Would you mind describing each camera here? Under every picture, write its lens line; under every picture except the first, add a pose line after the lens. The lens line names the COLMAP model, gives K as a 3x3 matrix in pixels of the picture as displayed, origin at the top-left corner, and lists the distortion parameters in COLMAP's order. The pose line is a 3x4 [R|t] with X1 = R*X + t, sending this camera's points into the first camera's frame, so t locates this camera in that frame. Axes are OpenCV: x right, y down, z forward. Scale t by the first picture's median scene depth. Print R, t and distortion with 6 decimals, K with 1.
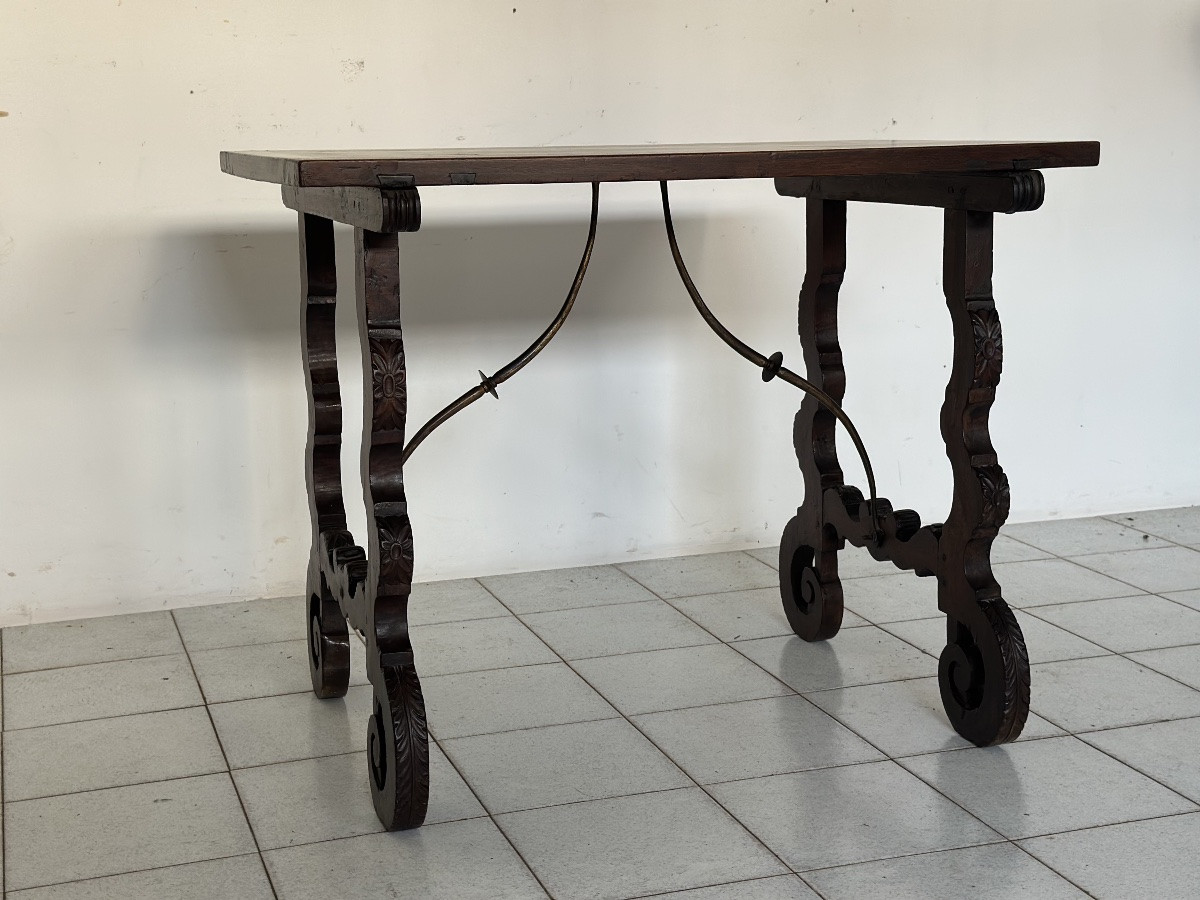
lens RADIAL K [[1689.7, 0, 618.9], [0, 1689.7, 472.4], [0, 0, 1]] dist [0.197367, -0.411824]
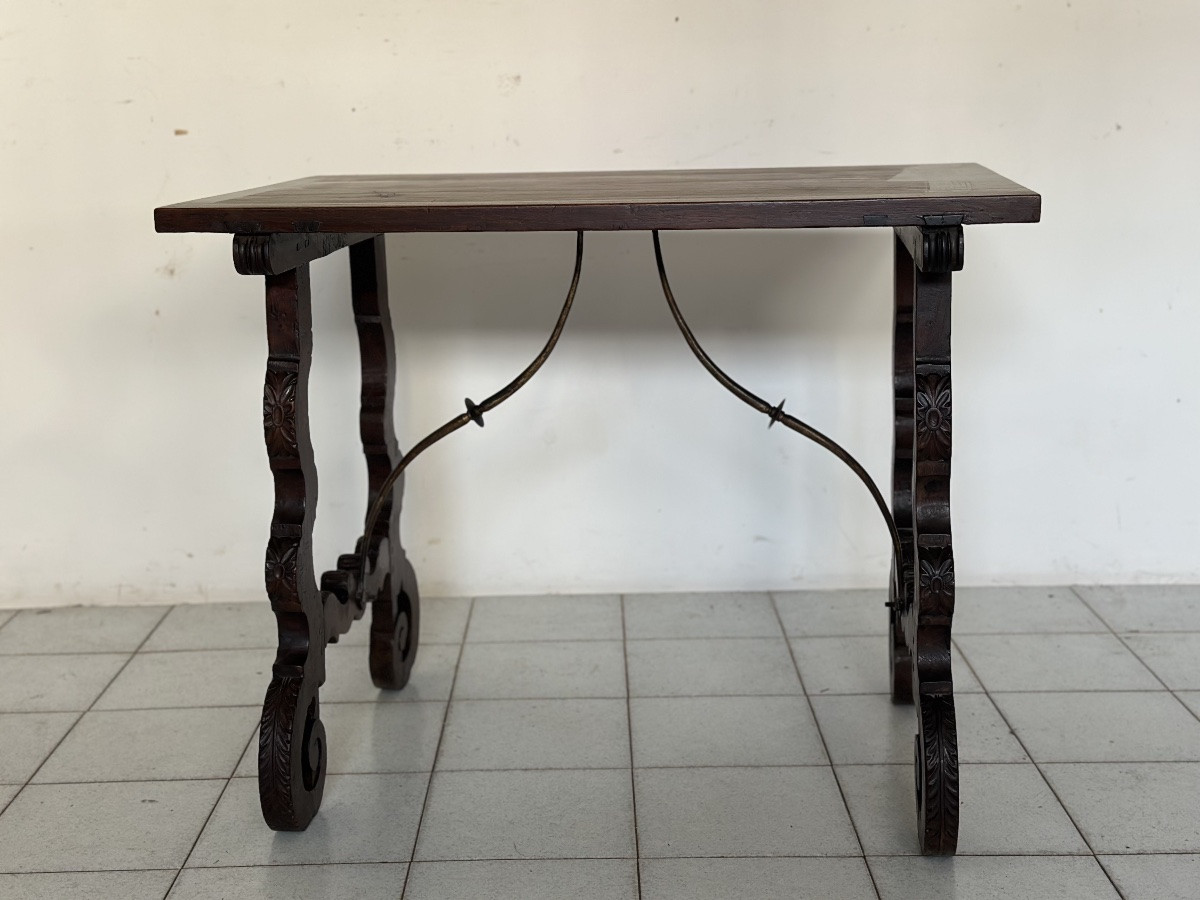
lens RADIAL K [[1691.2, 0, 601.5], [0, 1691.2, 445.9], [0, 0, 1]] dist [0.195326, -0.417888]
pose [[0.943291, 0.060365, -0.326433, 0.311396], [-0.057179, 0.998176, 0.019357, -0.059599], [0.327006, 0.000406, 0.945022, 0.091233]]
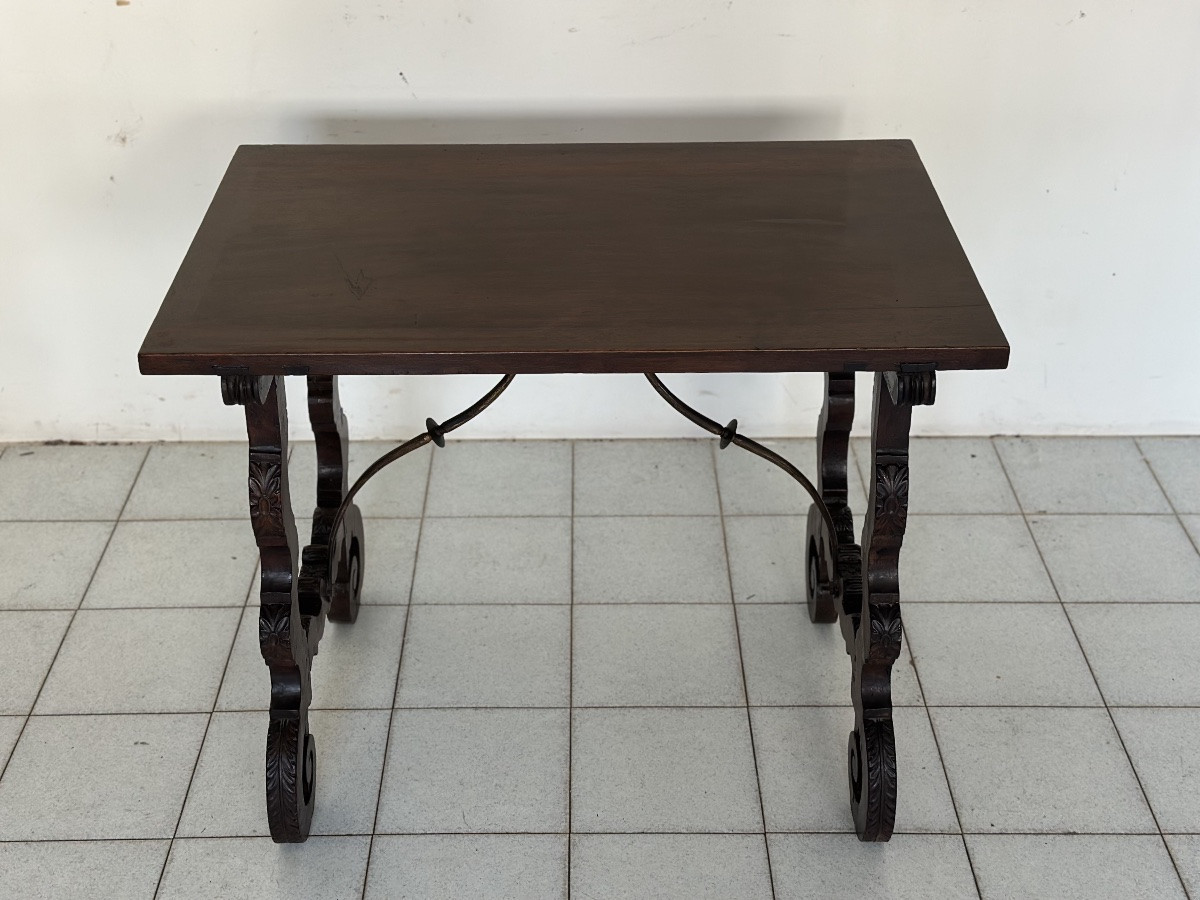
lens RADIAL K [[1693.2, 0, 601.4], [0, 1693.2, 455.4], [0, 0, 1]] dist [0.194231, -0.368970]
pose [[0.944745, 0.173167, -0.278336, 0.316805], [-0.074243, 0.940051, 0.332853, -0.397496], [0.319289, -0.293797, 0.900965, 0.084444]]
